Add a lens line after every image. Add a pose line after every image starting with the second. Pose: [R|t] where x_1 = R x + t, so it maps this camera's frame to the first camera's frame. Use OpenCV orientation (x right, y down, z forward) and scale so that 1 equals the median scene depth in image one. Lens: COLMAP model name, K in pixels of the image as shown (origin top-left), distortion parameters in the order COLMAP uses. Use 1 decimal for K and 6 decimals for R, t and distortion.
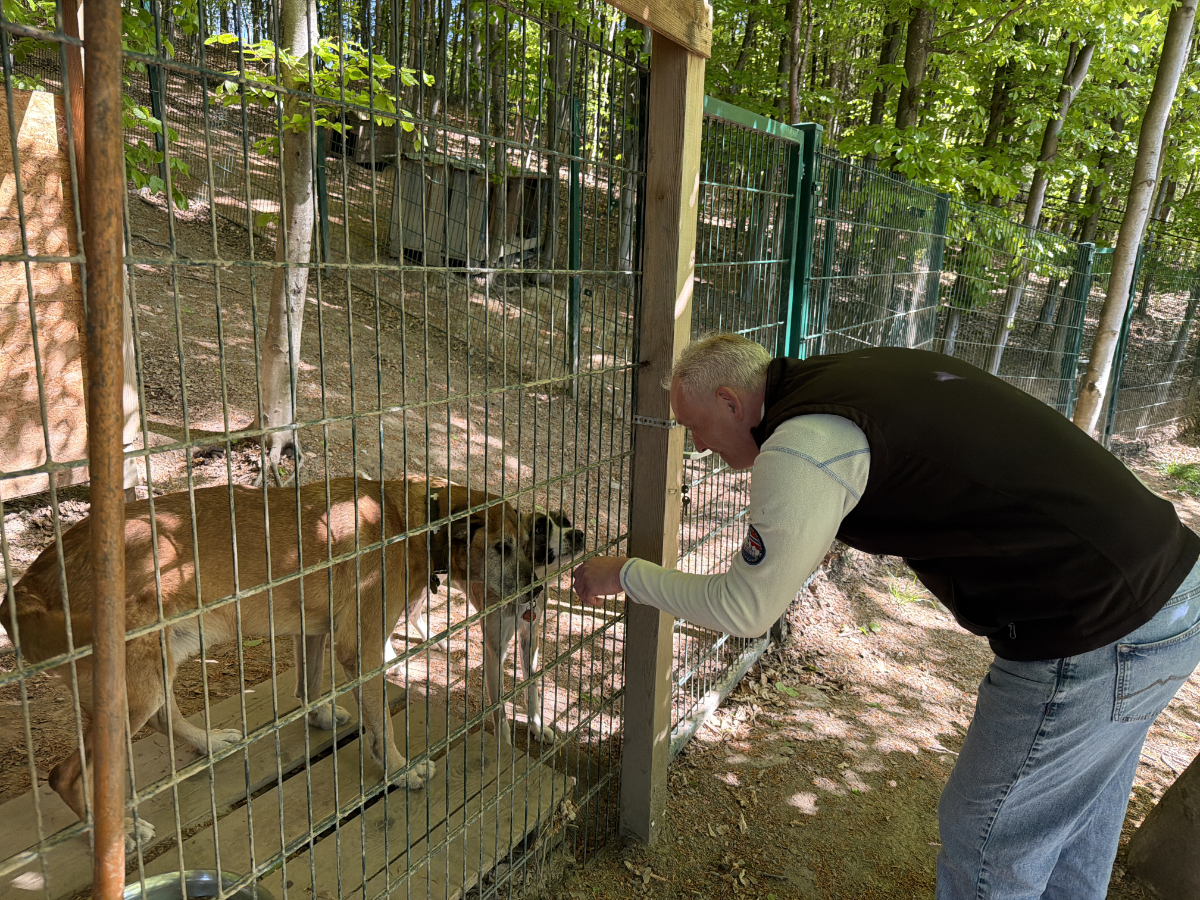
lens RADIAL K [[857.3, 0, 600.0], [0, 857.3, 450.0], [0, 0, 1]] dist [0.142287, -0.091081]
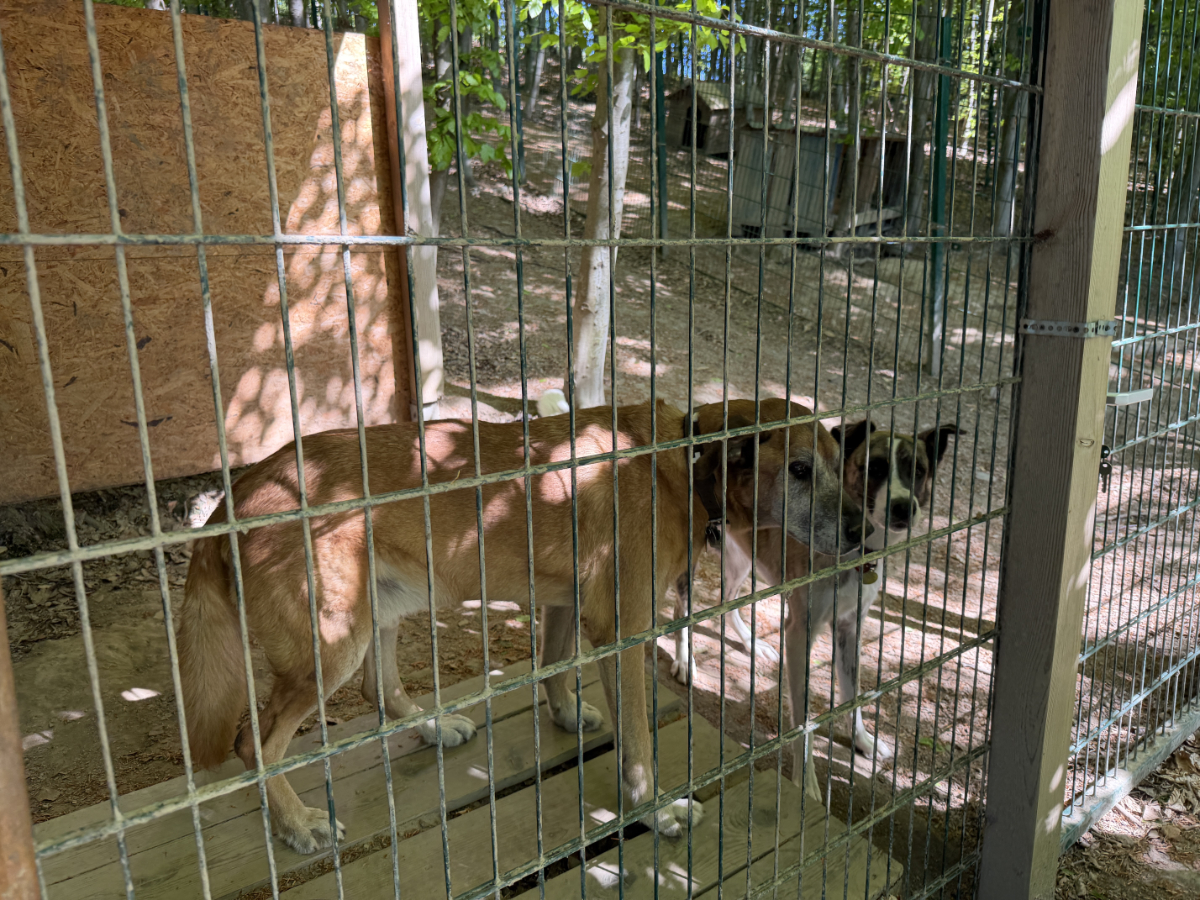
lens RADIAL K [[843.2, 0, 597.9], [0, 843.2, 473.5], [0, 0, 1]] dist [0.053120, -0.079633]
pose [[0.916384, 0.030080, -0.399170, 0.006177], [-0.024375, 0.999515, 0.019361, 0.054651], [0.399559, -0.008012, 0.916673, 0.251707]]
